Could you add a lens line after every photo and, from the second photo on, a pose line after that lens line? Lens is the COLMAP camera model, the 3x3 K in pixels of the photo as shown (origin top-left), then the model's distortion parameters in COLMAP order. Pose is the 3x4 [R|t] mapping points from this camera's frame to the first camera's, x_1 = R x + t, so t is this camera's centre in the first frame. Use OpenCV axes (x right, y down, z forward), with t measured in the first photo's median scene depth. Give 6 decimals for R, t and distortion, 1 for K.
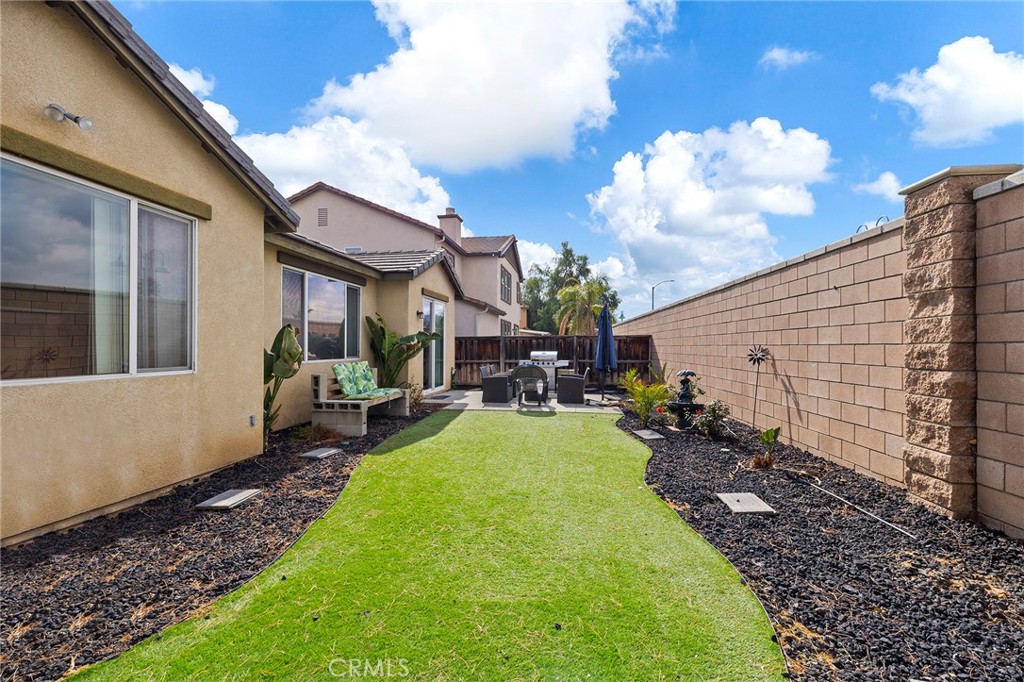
lens RADIAL K [[432.0, 0, 511.1], [0, 432.0, 347.8], [0, 0, 1]] dist [-0.000782, 0.000695]
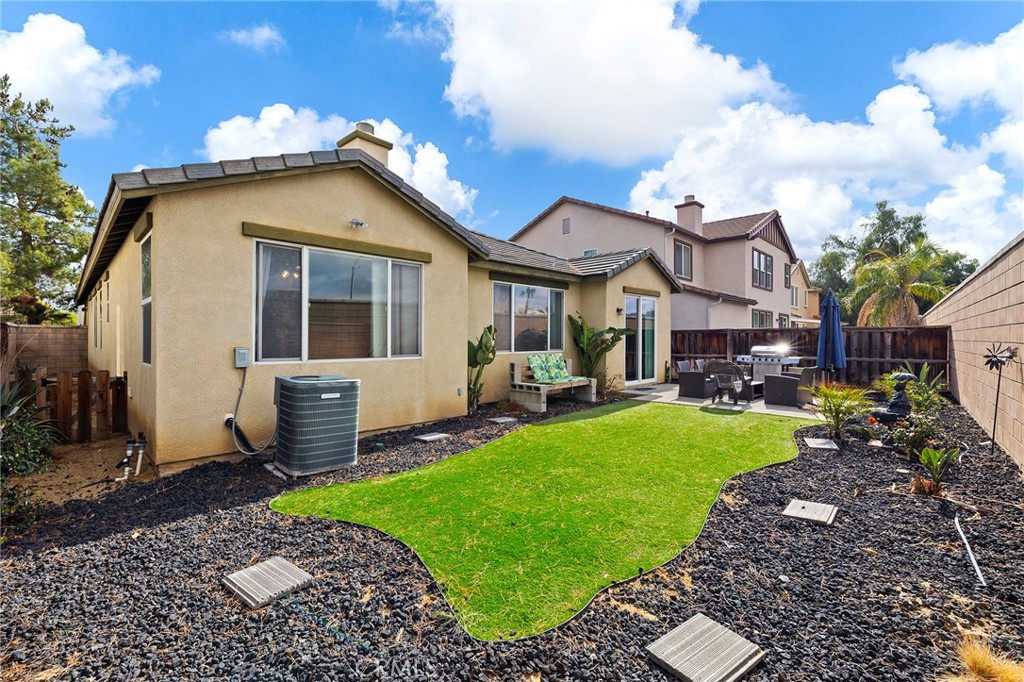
lens RADIAL K [[432.0, 0, 506.9], [0, 432.0, 342.1], [0, 0, 1]] dist [-0.000782, 0.000695]
pose [[0.819308, 0.008467, -0.573291, 0.310753], [-0.004193, 0.999953, 0.008776, -0.013230], [0.573338, -0.004786, 0.819305, -0.100301]]
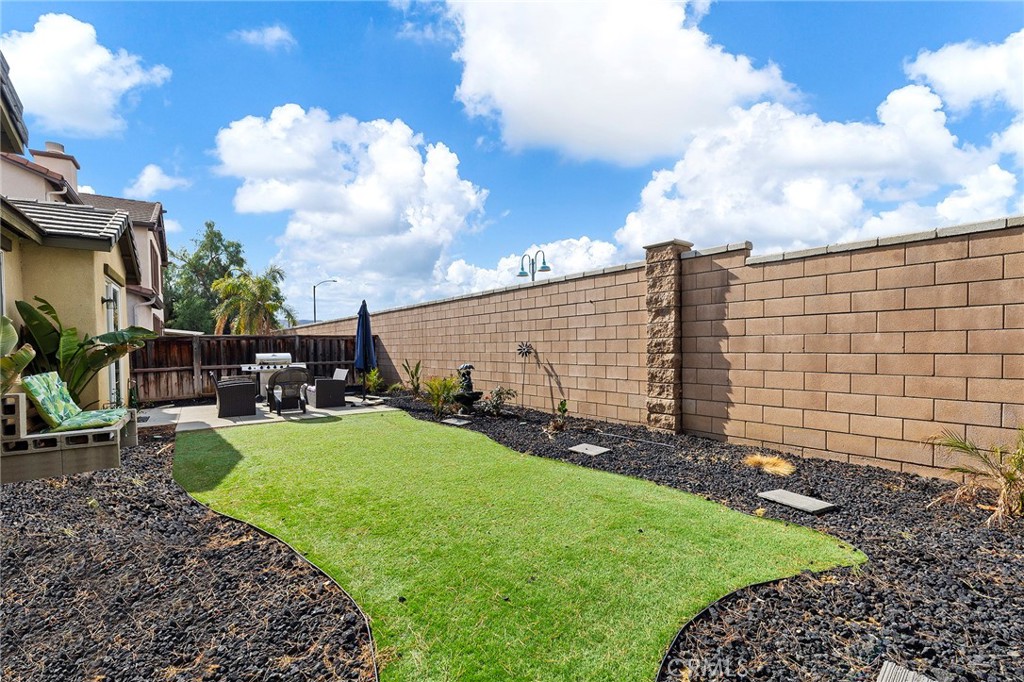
lens RADIAL K [[432.0, 0, 515.1], [0, 432.0, 362.4], [0, 0, 1]] dist [-0.000782, 0.000695]
pose [[0.726276, -0.039240, 0.686282, -0.359966], [0.018492, 0.999123, 0.037558, 0.006693], [-0.687154, -0.014586, 0.726365, 0.077200]]
